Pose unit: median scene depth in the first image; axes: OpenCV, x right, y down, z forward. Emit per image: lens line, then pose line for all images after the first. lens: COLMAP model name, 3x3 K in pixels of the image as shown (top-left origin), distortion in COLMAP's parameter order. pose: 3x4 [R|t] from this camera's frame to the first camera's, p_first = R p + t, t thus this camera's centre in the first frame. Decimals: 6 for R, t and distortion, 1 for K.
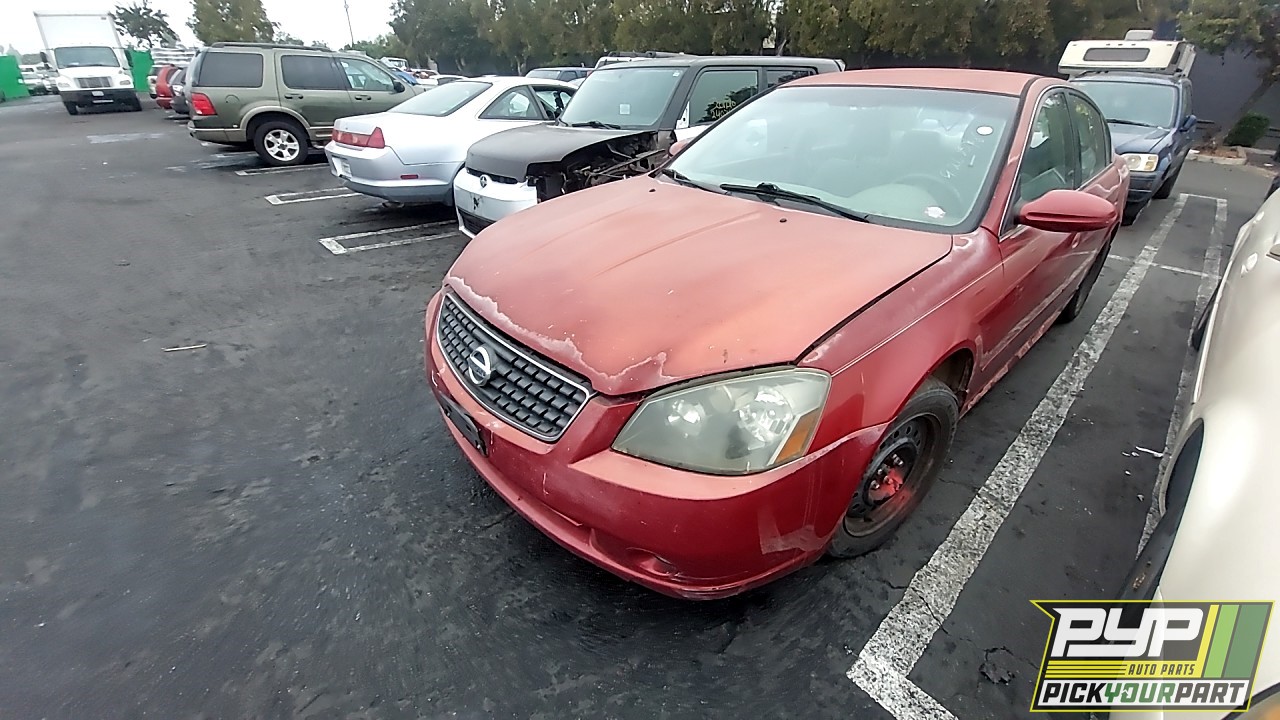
lens RADIAL K [[498.5, 0, 640.0], [0, 498.5, 360.0], [0, 0, 1]] dist [-0.000921, -0.009484]
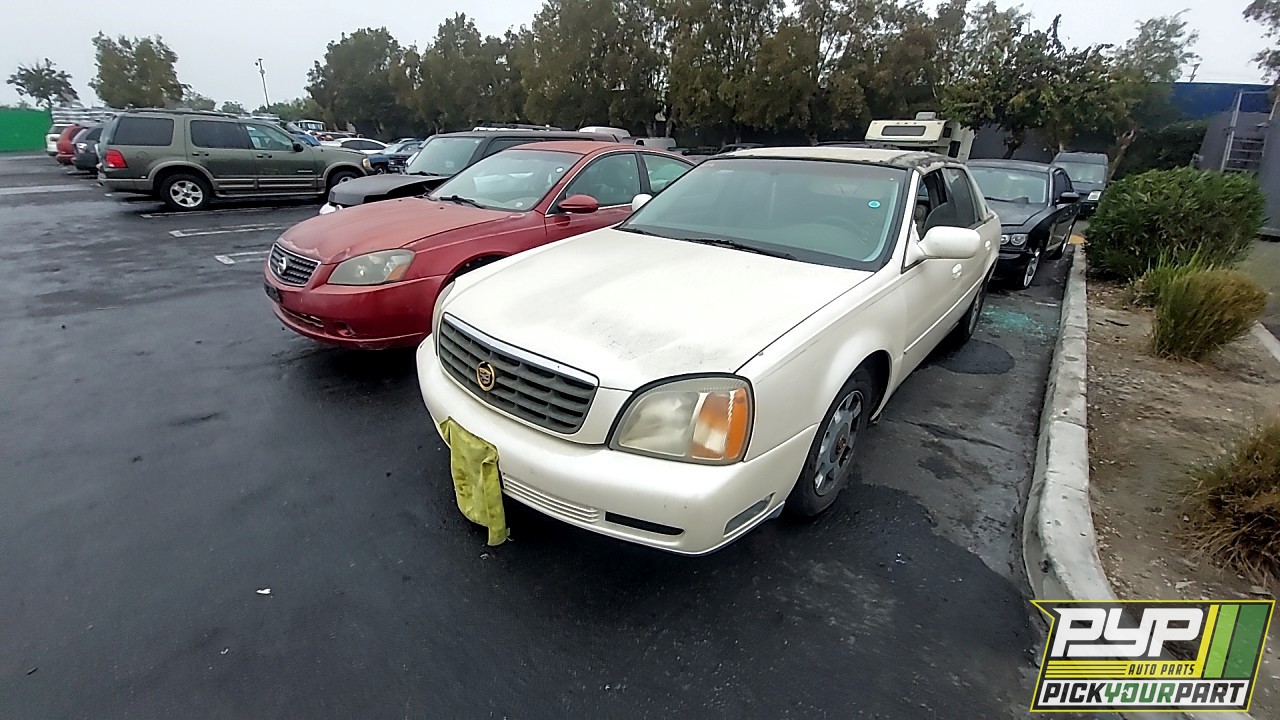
lens RADIAL K [[519.7, 0, 640.0], [0, 519.7, 360.0], [0, 0, 1]] dist [0.001256, -0.012175]
pose [[0.993065, -0.028102, 0.114154, 0.089294], [0.041881, 0.991871, -0.120159, 0.070130], [-0.109850, 0.124106, 0.986170, -0.125924]]
